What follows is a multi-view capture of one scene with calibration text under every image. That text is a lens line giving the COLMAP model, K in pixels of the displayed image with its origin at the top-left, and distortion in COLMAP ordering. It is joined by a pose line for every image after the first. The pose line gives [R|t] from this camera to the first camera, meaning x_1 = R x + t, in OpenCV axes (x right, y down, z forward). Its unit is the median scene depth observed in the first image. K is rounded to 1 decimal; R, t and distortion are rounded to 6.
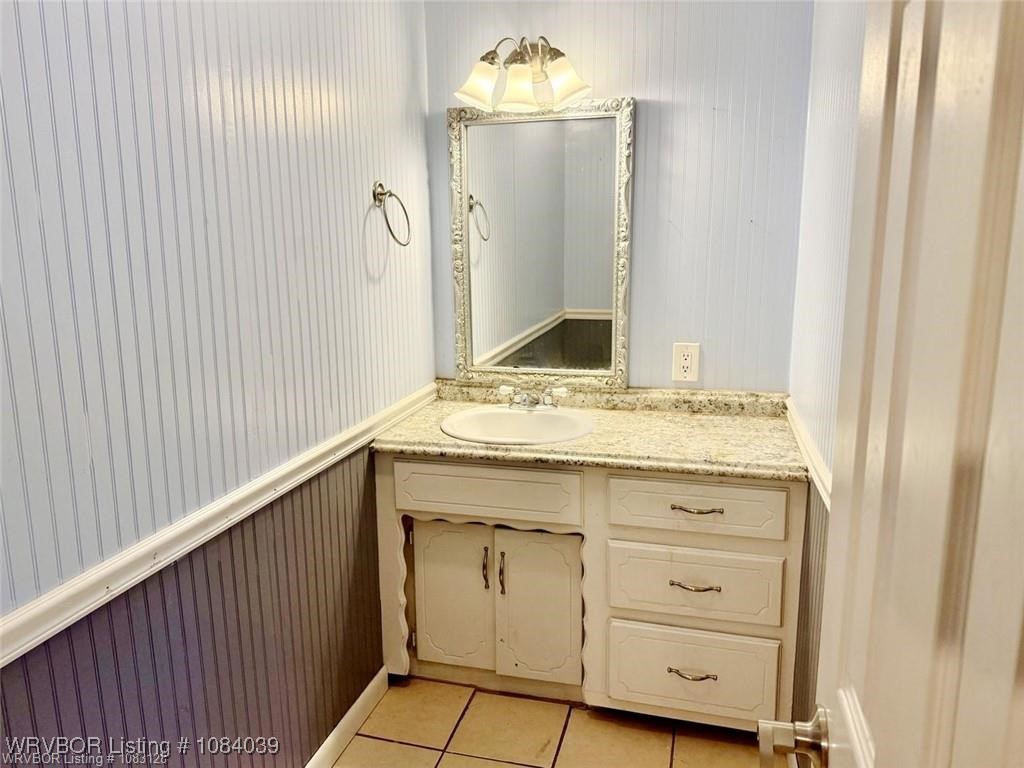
lens RADIAL K [[718.7, 0, 510.7], [0, 718.7, 394.2], [0, 0, 1]] dist [0.074319, -0.107637]
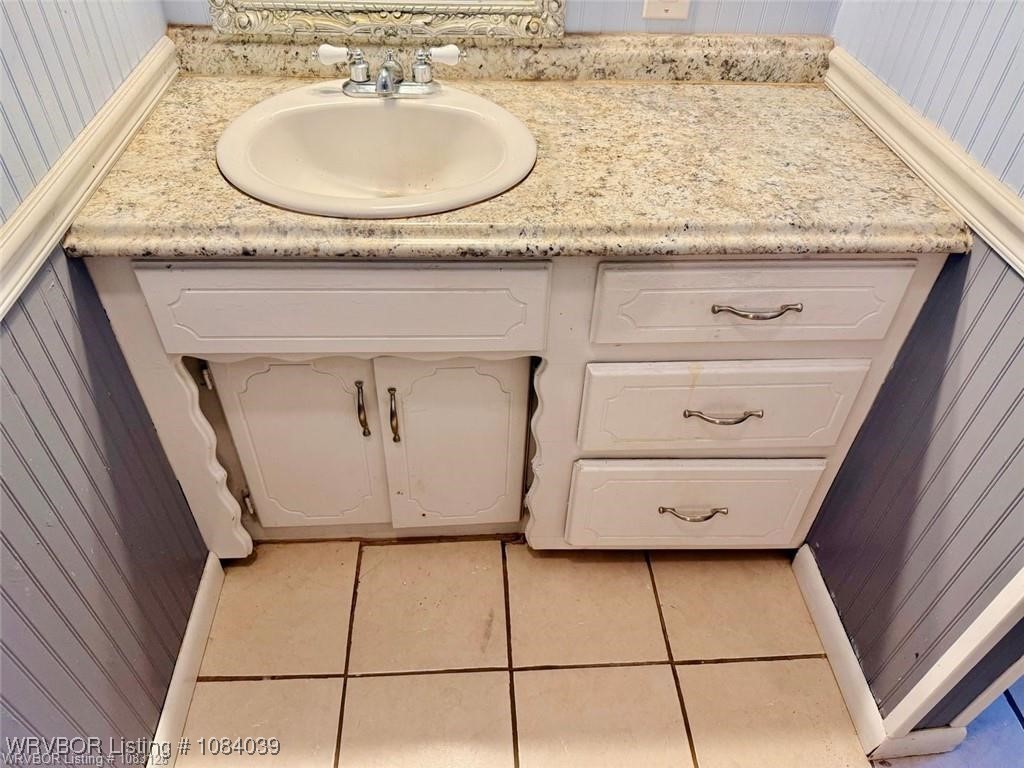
lens RADIAL K [[718.7, 0, 515.9], [0, 718.7, 390.9], [0, 0, 1]] dist [0.074319, -0.107637]
pose [[0.947844, -0.182984, 0.260977, -0.065452], [0.024078, 0.857555, 0.513828, -0.067334], [-0.317825, -0.480745, 0.817234, 0.493926]]
